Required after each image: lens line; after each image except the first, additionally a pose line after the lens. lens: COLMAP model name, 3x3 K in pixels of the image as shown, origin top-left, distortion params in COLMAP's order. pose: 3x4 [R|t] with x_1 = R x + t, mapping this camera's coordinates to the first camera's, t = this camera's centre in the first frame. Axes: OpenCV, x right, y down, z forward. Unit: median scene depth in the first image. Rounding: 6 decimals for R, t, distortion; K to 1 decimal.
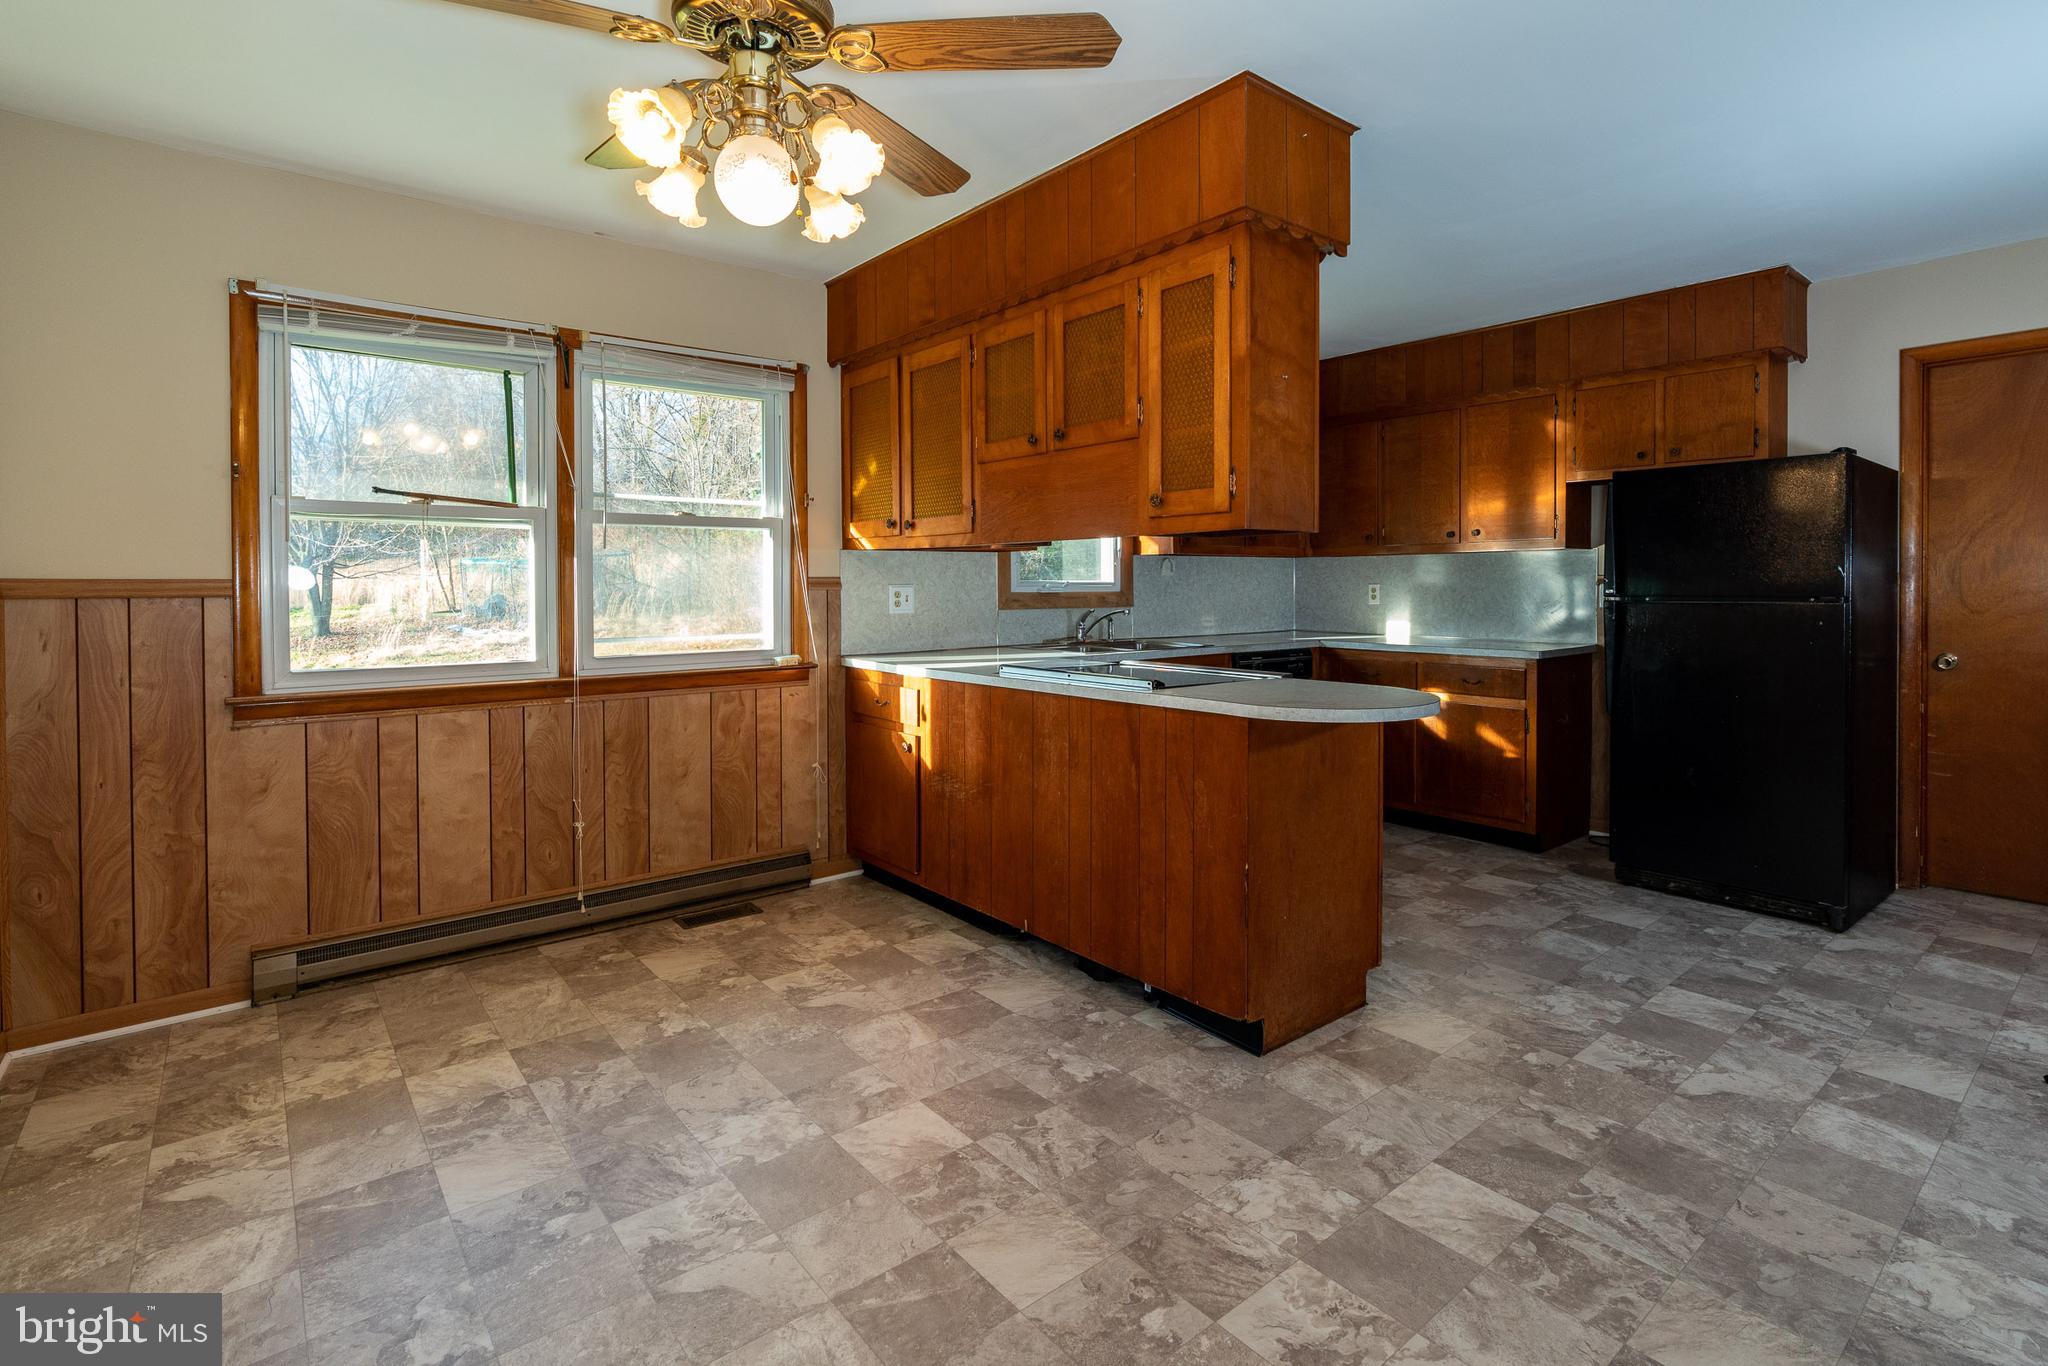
lens RADIAL K [[974.5, 0, 1073.4], [0, 974.5, 598.2], [0, 0, 1]] dist [-0.007757, 0.001173]
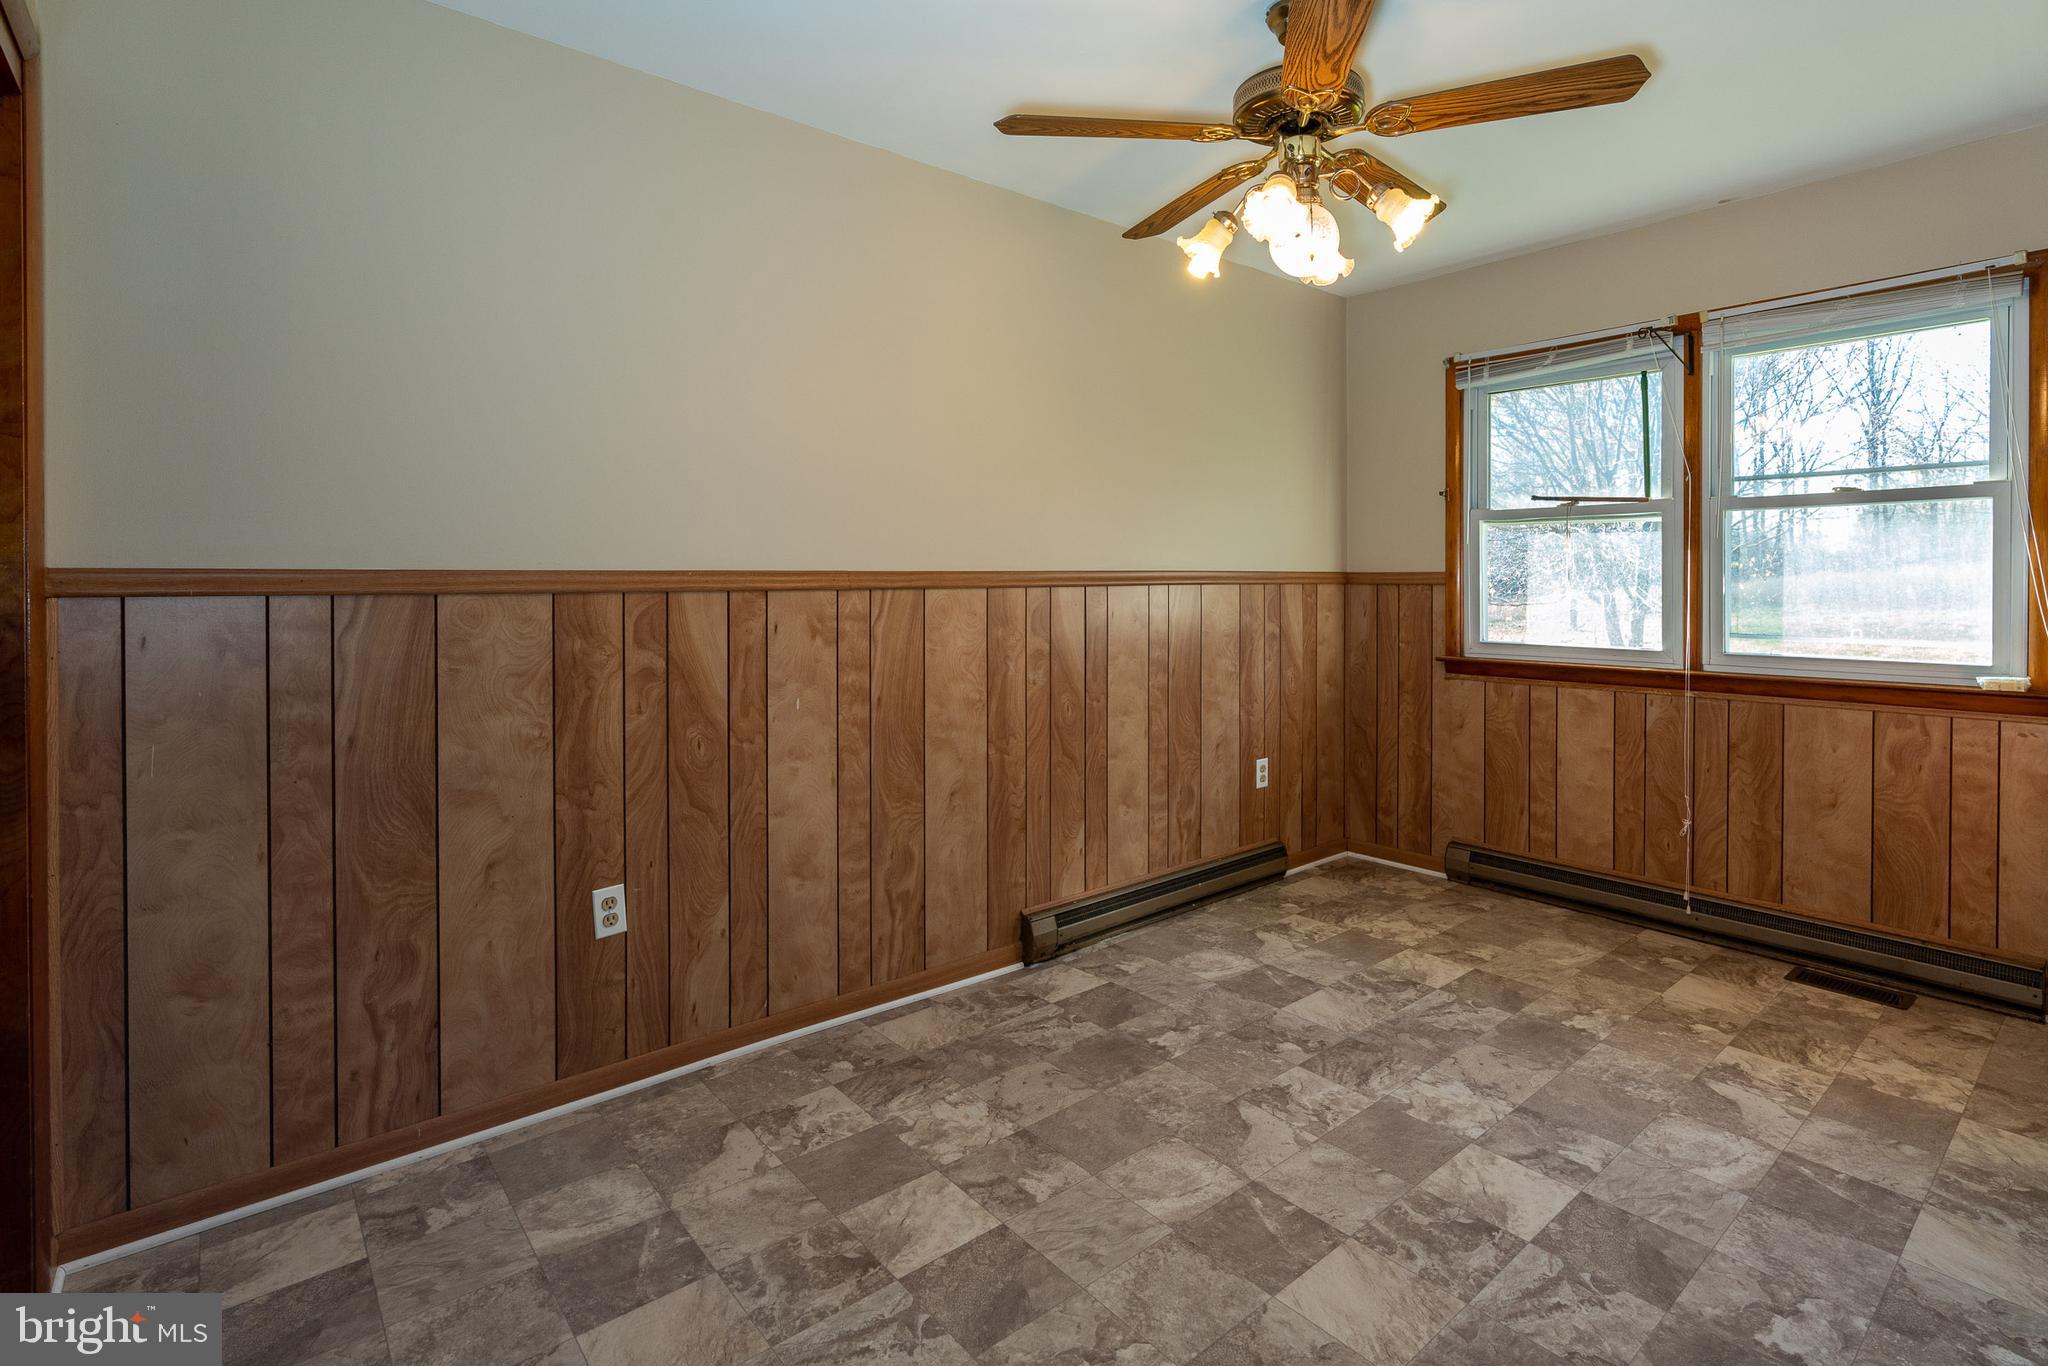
lens RADIAL K [[990.5, 0, 1080.1], [0, 990.5, 587.4], [0, 0, 1]] dist [-0.011729, 0.004875]
pose [[0.011695, 0.014096, -0.999832, 0.472544], [-0.009116, 0.999861, 0.013990, -0.010676], [0.999890, 0.008950, 0.011822, 0.380788]]
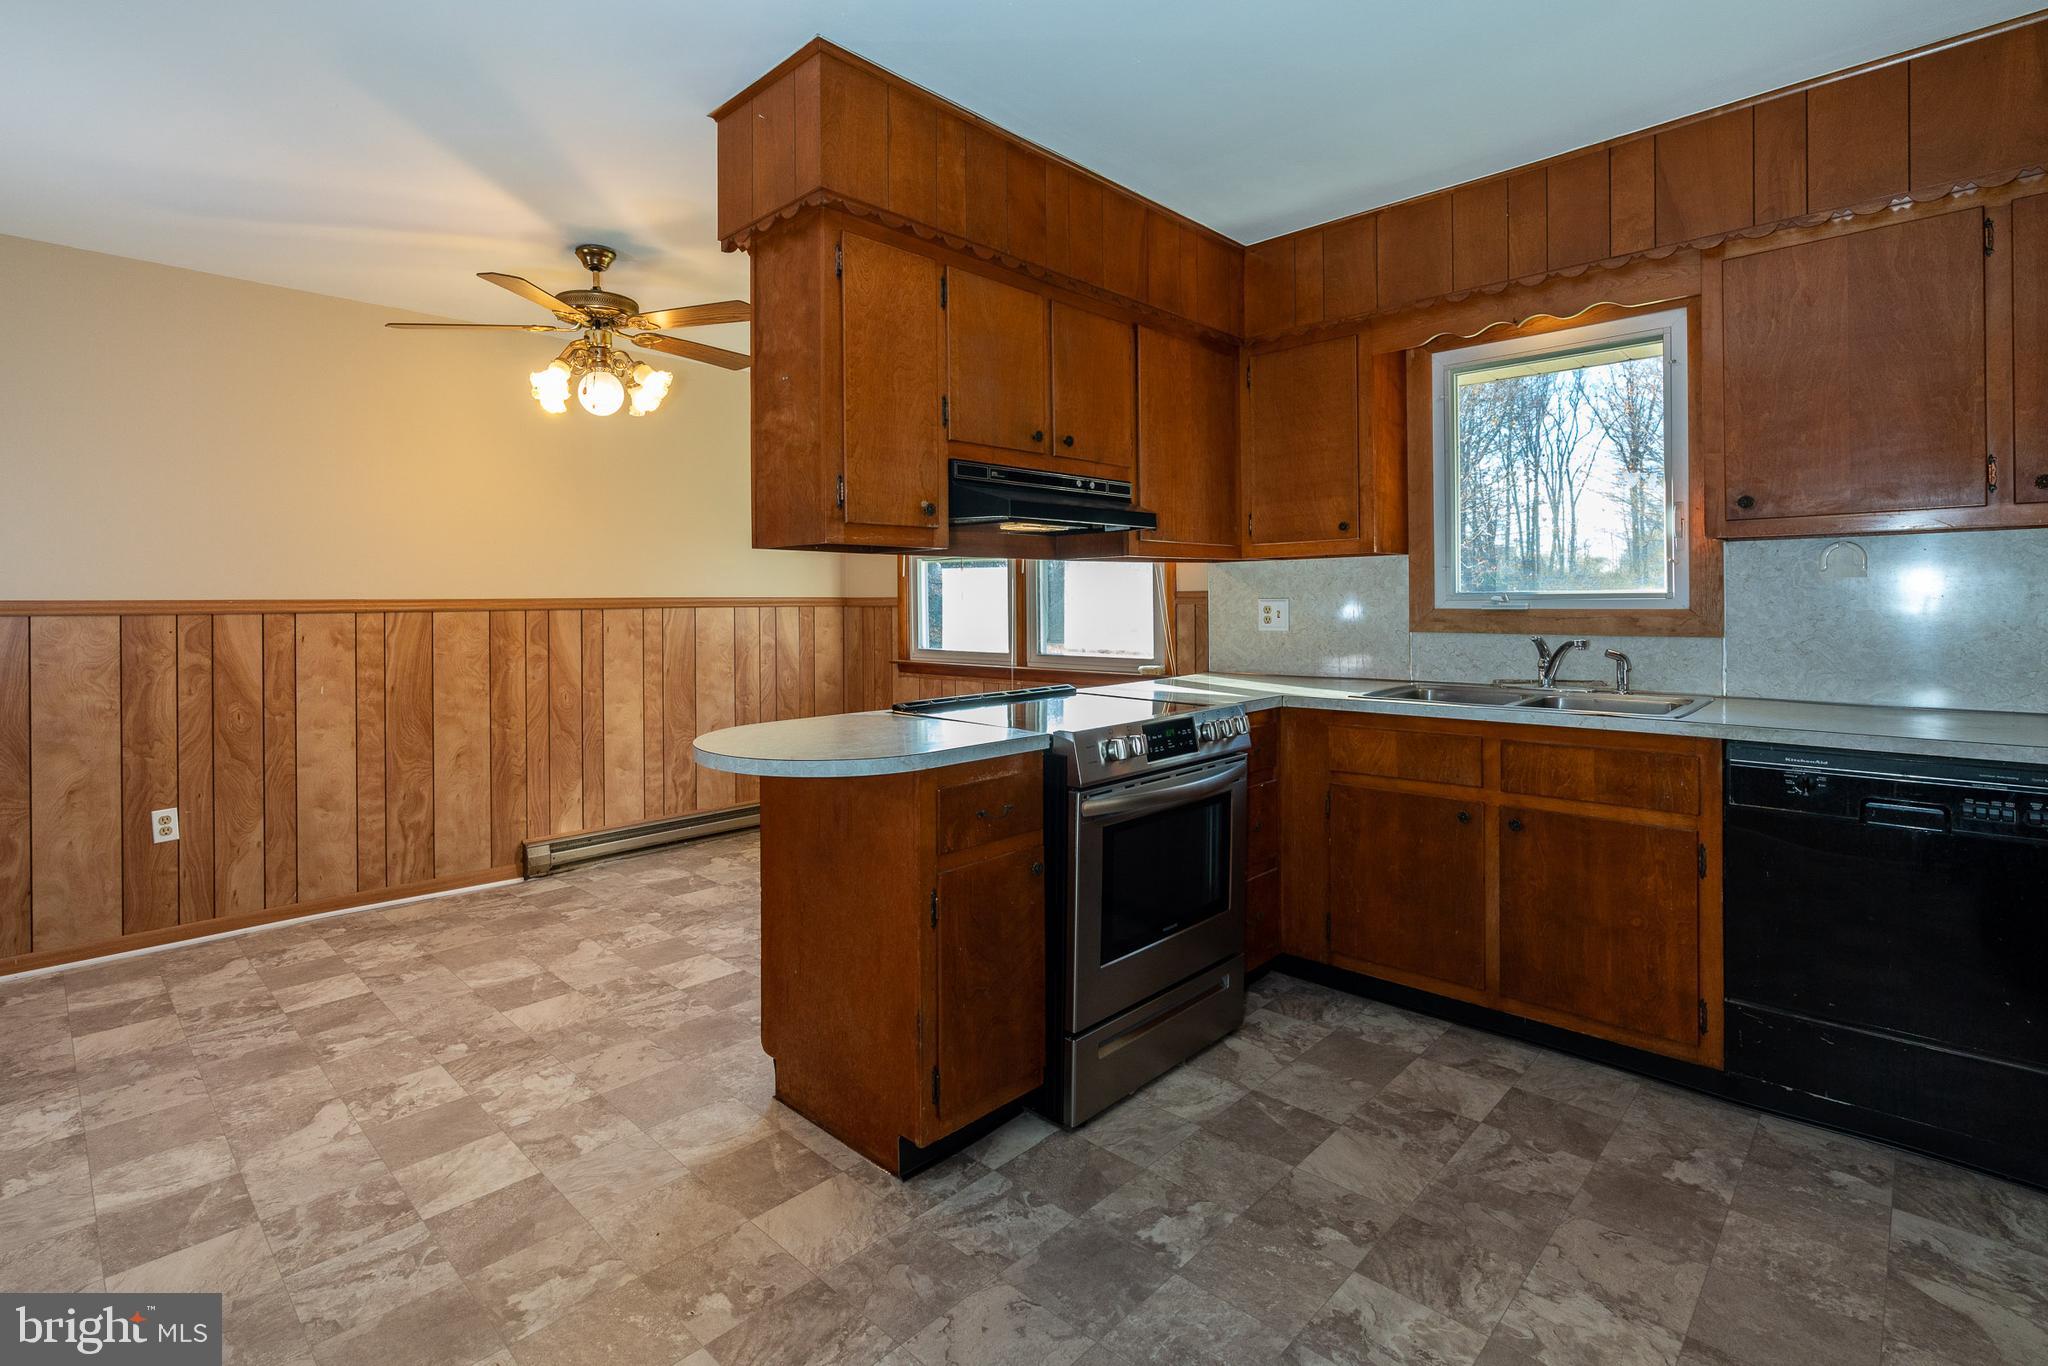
lens RADIAL K [[967.9, 0, 975.0], [0, 967.9, 603.5], [0, 0, 1]] dist [-0.004046, 0.000720]
pose [[0.075644, 0.006112, -0.997116, 0.872321], [-0.005344, 0.999969, 0.005724, -0.016827], [0.997121, 0.004895, 0.075674, 0.848366]]
